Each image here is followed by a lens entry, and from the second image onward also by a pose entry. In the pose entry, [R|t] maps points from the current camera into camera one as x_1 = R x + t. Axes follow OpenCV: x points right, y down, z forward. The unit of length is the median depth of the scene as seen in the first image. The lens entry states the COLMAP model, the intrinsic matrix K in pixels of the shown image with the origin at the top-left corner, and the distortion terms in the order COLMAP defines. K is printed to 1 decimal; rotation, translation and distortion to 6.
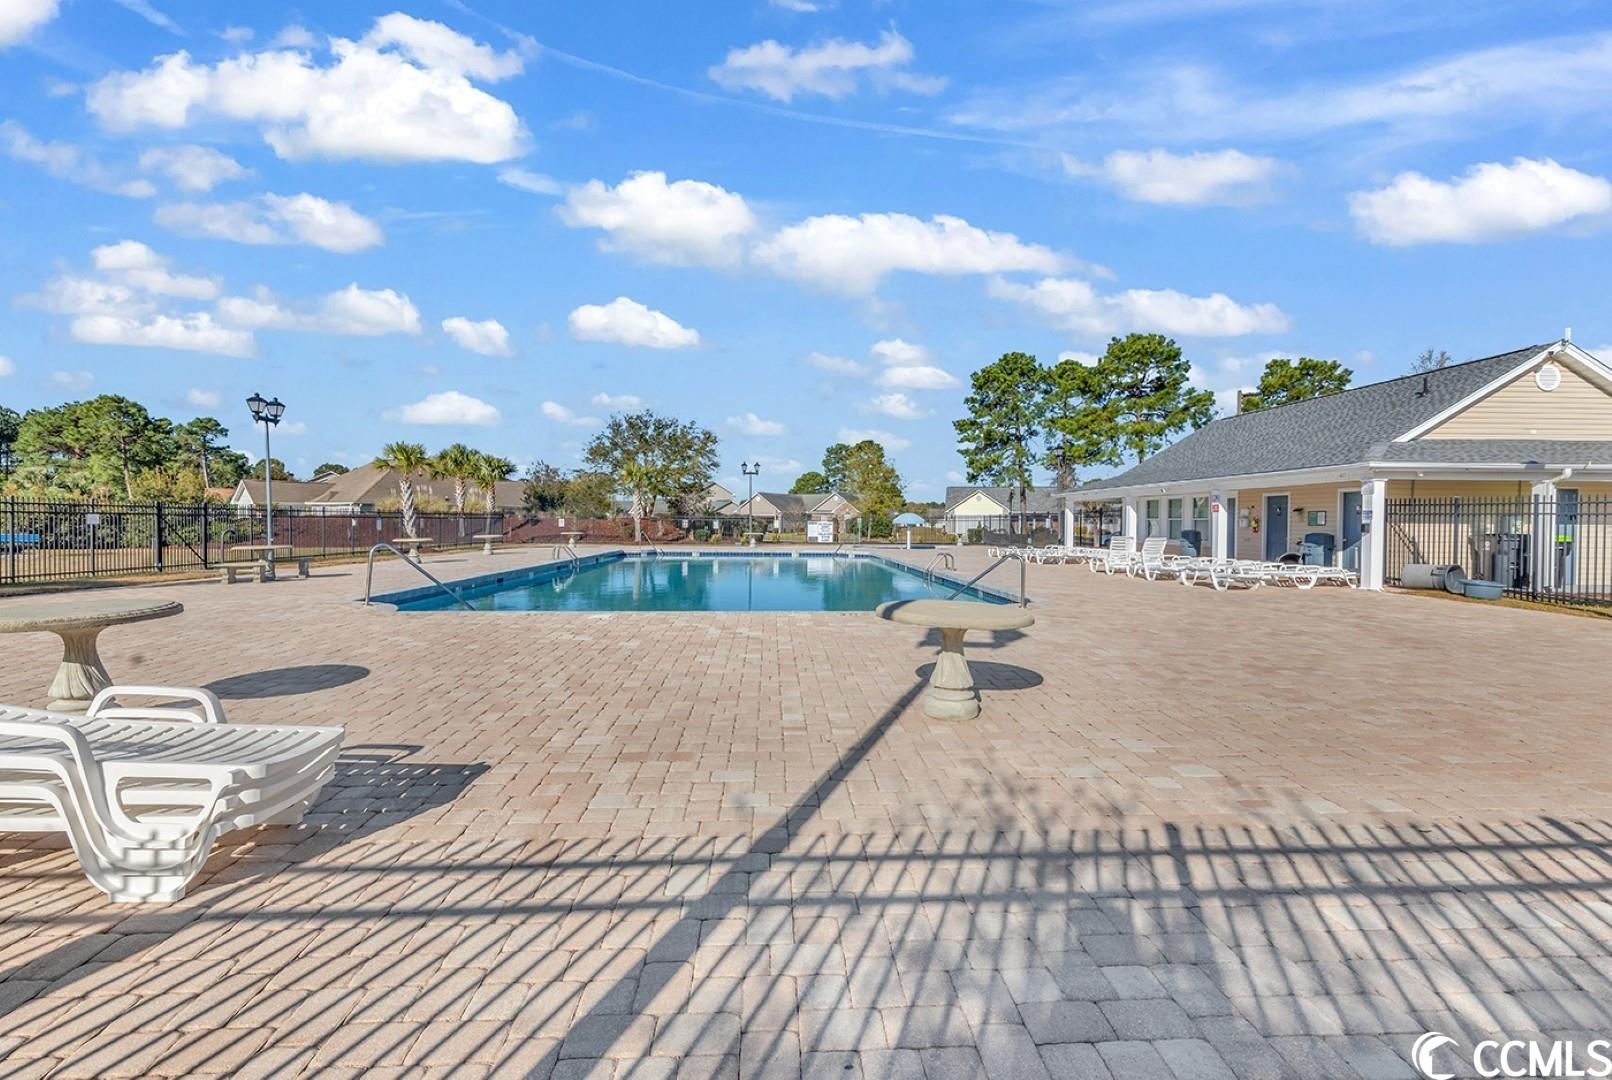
lens RADIAL K [[732.2, 0, 807.1], [0, 732.2, 518.1], [0, 0, 1]] dist [0.000189, 0.001998]
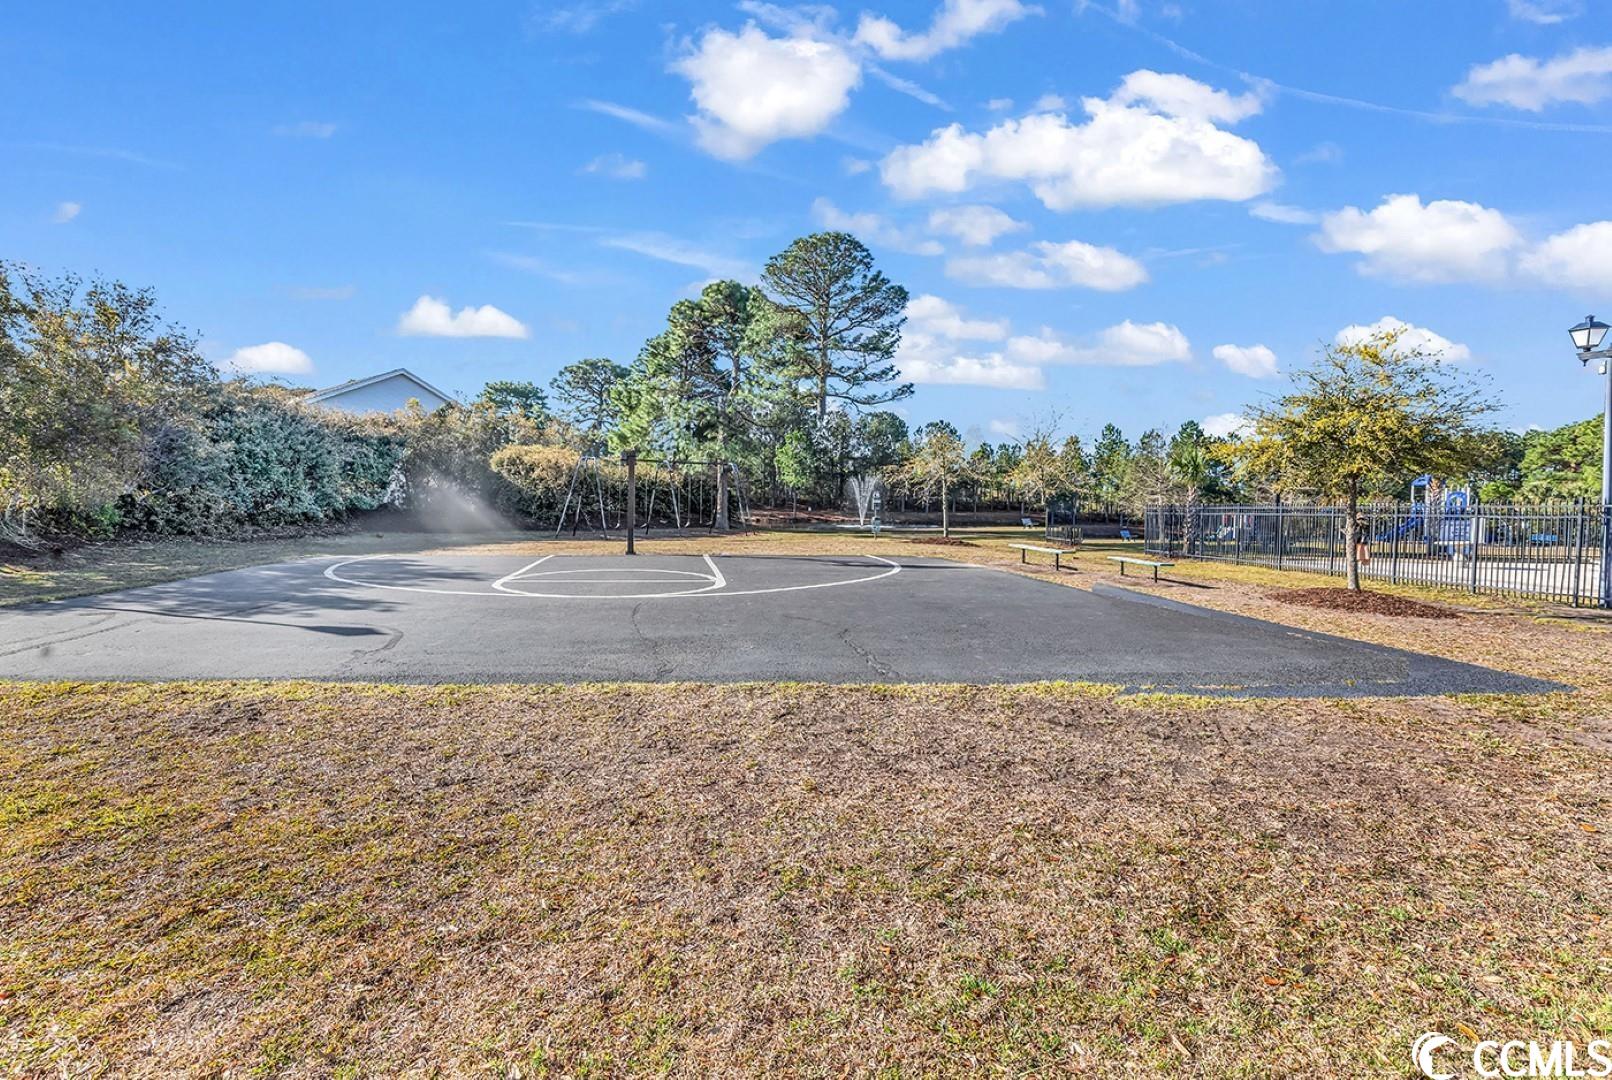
lens RADIAL K [[732.2, 0, 809.0], [0, 732.2, 531.7], [0, 0, 1]] dist [0.000189, 0.001998]
pose [[0.988479, -0.014177, -0.150691, -0.924837], [0.012521, 0.999850, -0.011928, 0.005016], [0.150838, 0.009904, 0.988509, -0.149782]]
